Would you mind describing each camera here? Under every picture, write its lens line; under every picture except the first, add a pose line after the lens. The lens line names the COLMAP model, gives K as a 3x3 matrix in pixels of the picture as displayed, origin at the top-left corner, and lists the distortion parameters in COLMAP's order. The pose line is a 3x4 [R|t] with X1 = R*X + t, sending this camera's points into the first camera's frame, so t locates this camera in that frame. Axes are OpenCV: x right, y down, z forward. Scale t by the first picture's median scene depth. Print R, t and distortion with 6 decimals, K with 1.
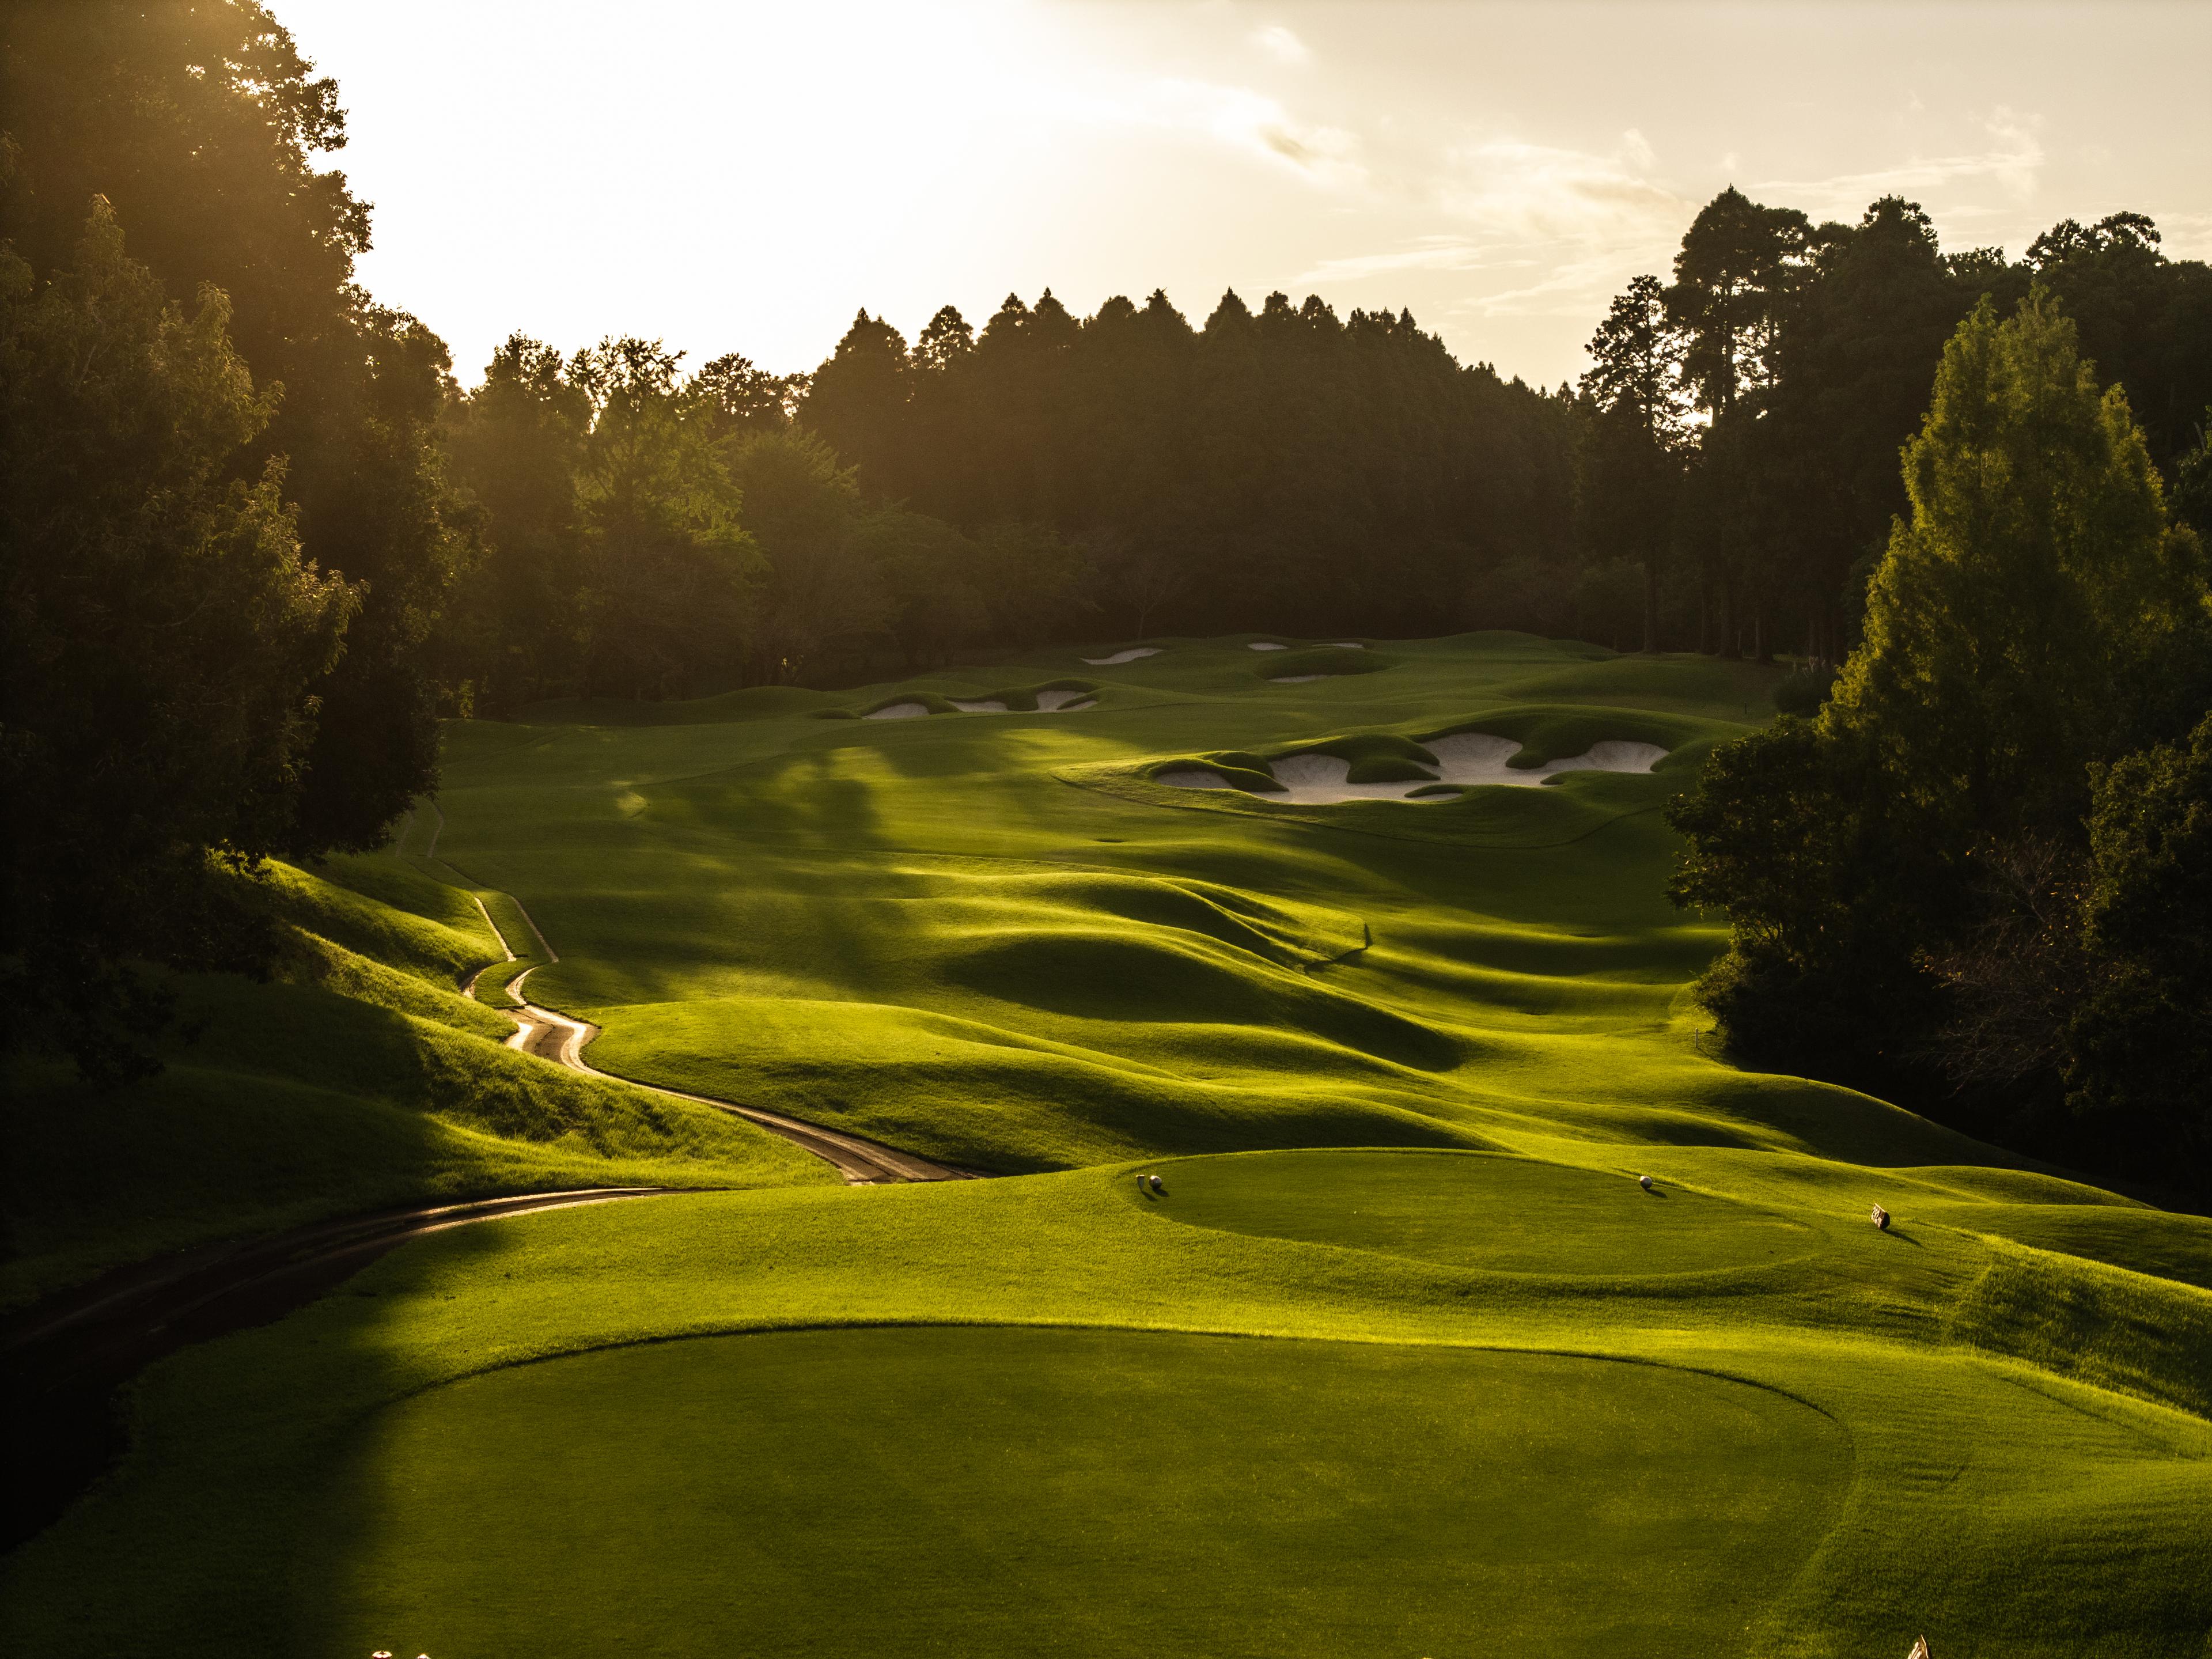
lens RADIAL K [[4447.7, 0, 1106.0], [0, 4447.7, 829.5], [0, 0, 1]] dist [-0.241938, 1.249444]
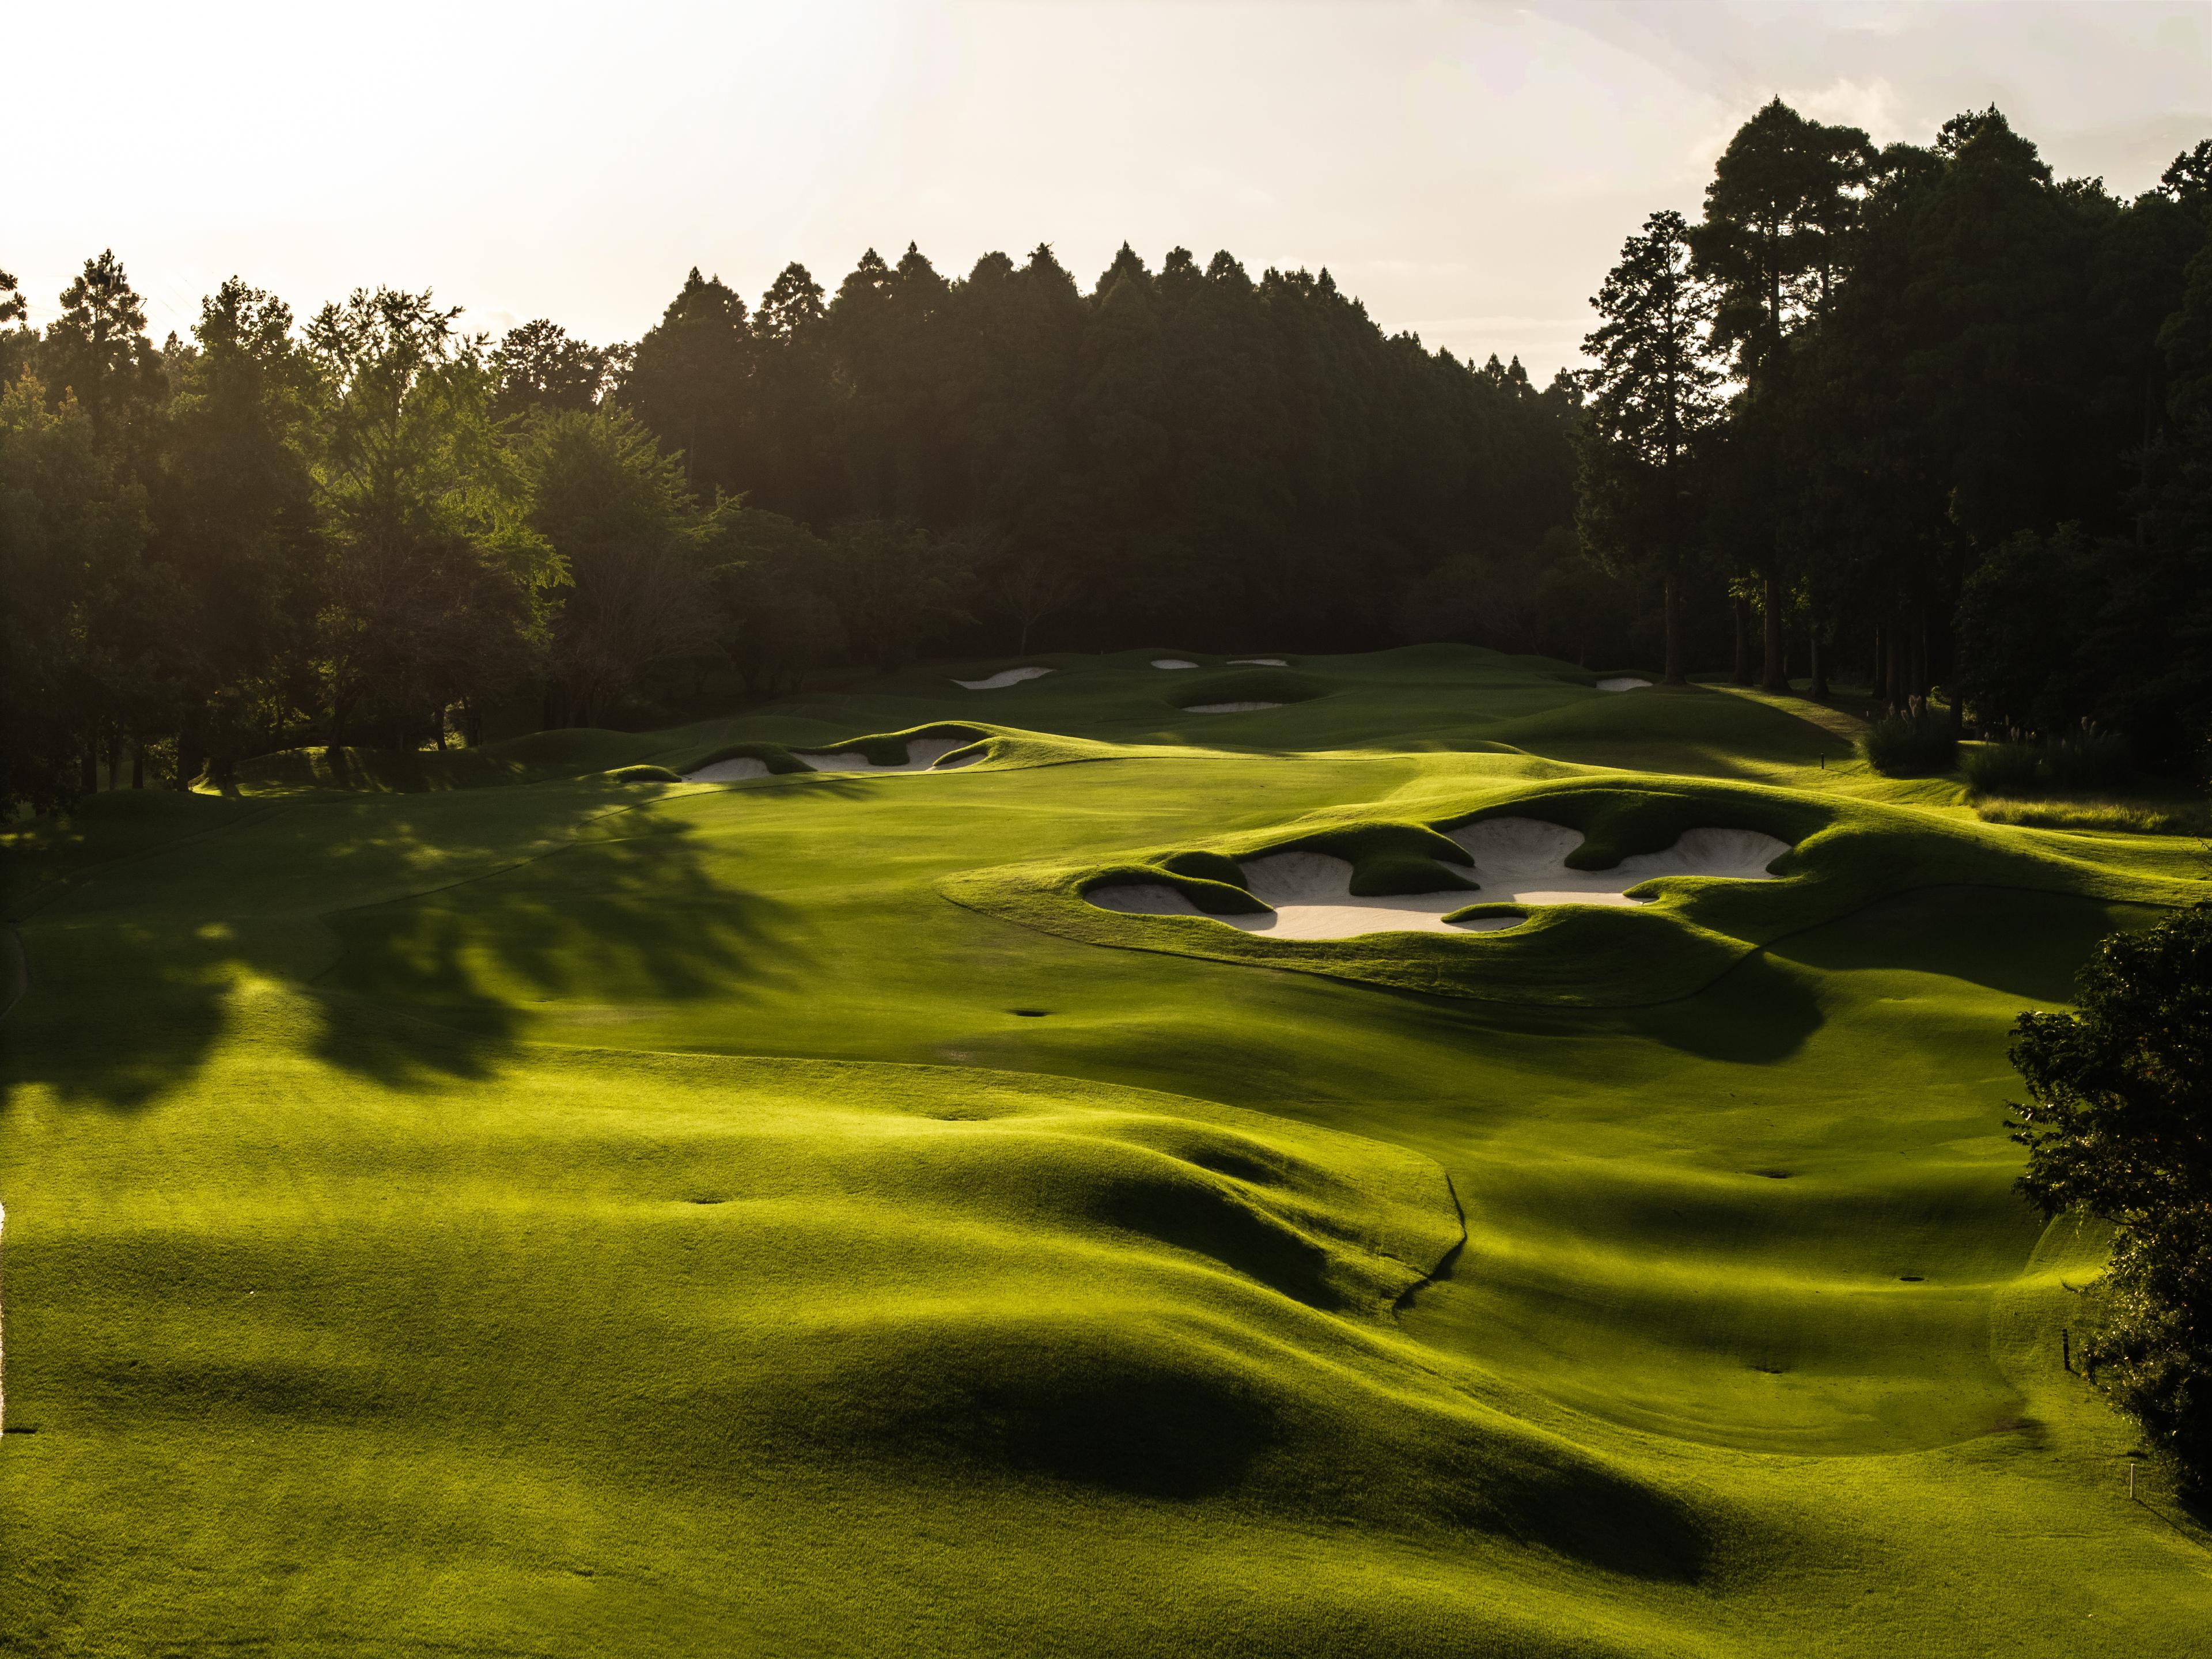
lens RADIAL K [[4447.7, 0, 1106.0], [0, 4447.7, 829.5], [0, 0, 1]] dist [-0.241938, 1.249444]
pose [[0.999458, -0.004836, 0.032550, -0.005729], [0.004724, 0.999983, 0.003508, -0.016703], [-0.032566, -0.003352, 0.999464, 0.203447]]
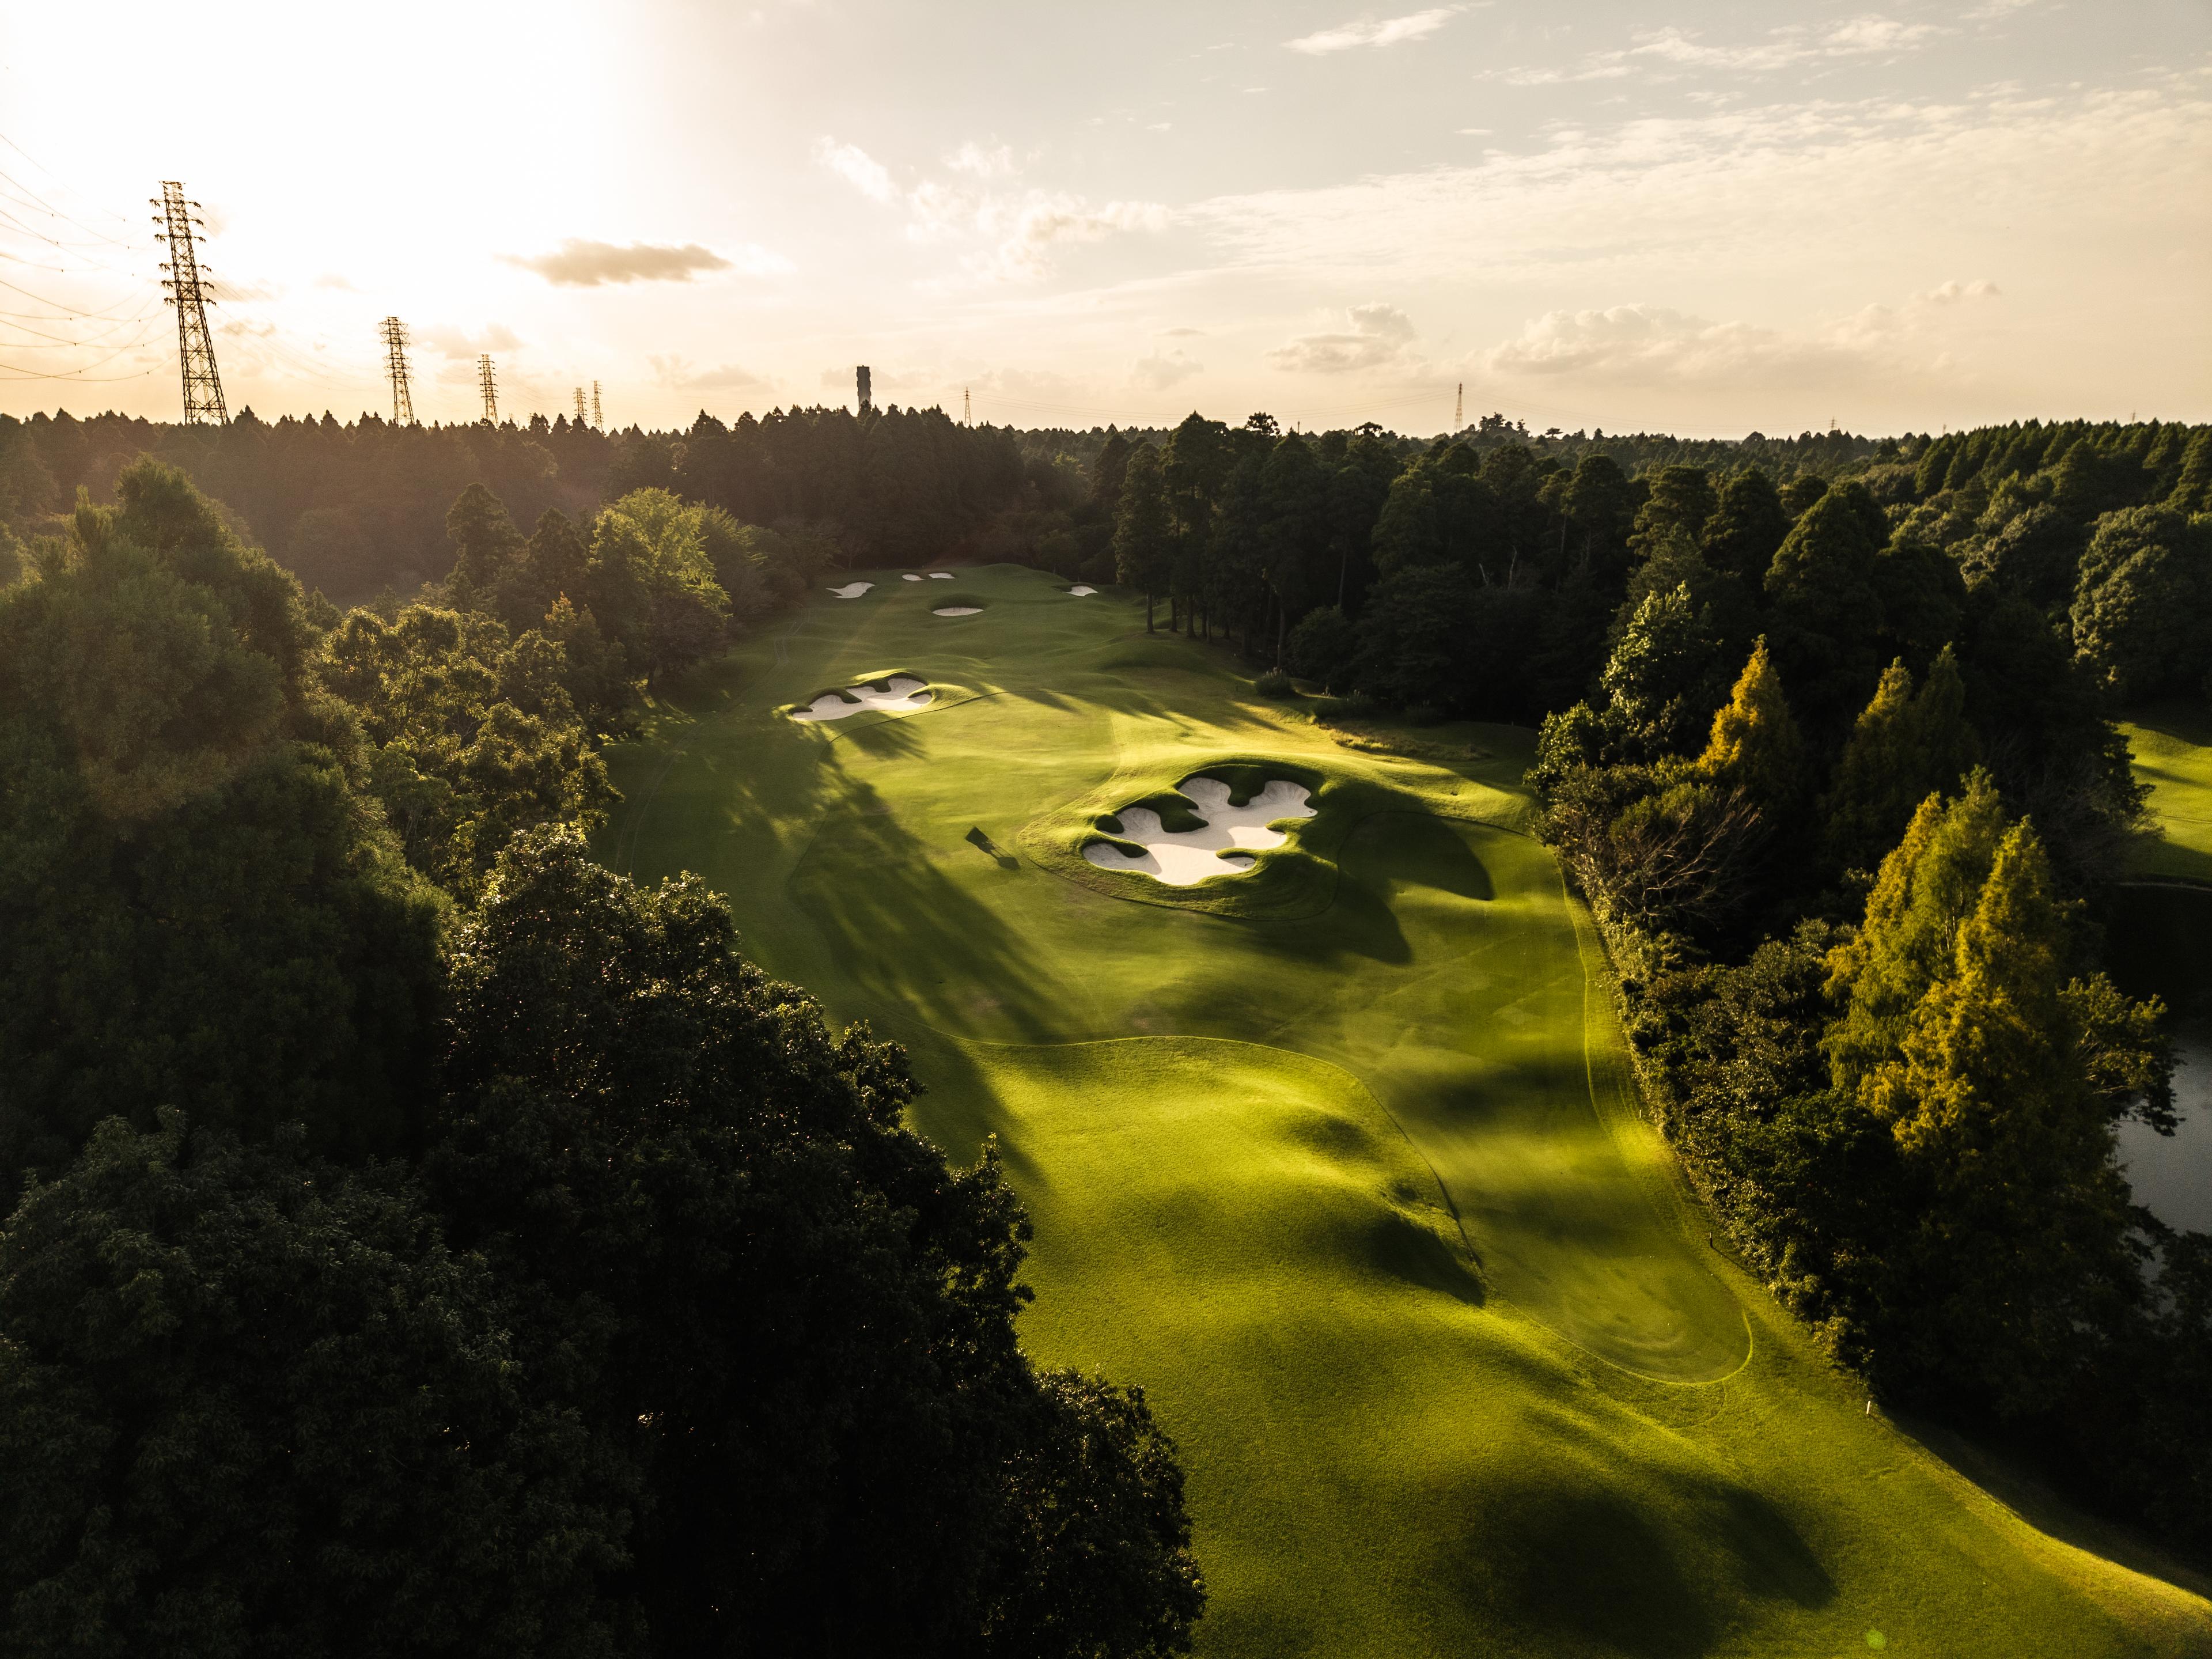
lens RADIAL K [[1473.6, 0, 1106.0], [0, 1473.6, 829.5], [0, 0, 1]] dist [0.065787, -0.059466]
pose [[0.965360, -0.066849, 0.252214, -0.087665], [0.011115, 0.976282, 0.216219, -0.101870], [-0.260686, -0.205926, 0.943206, 0.299652]]
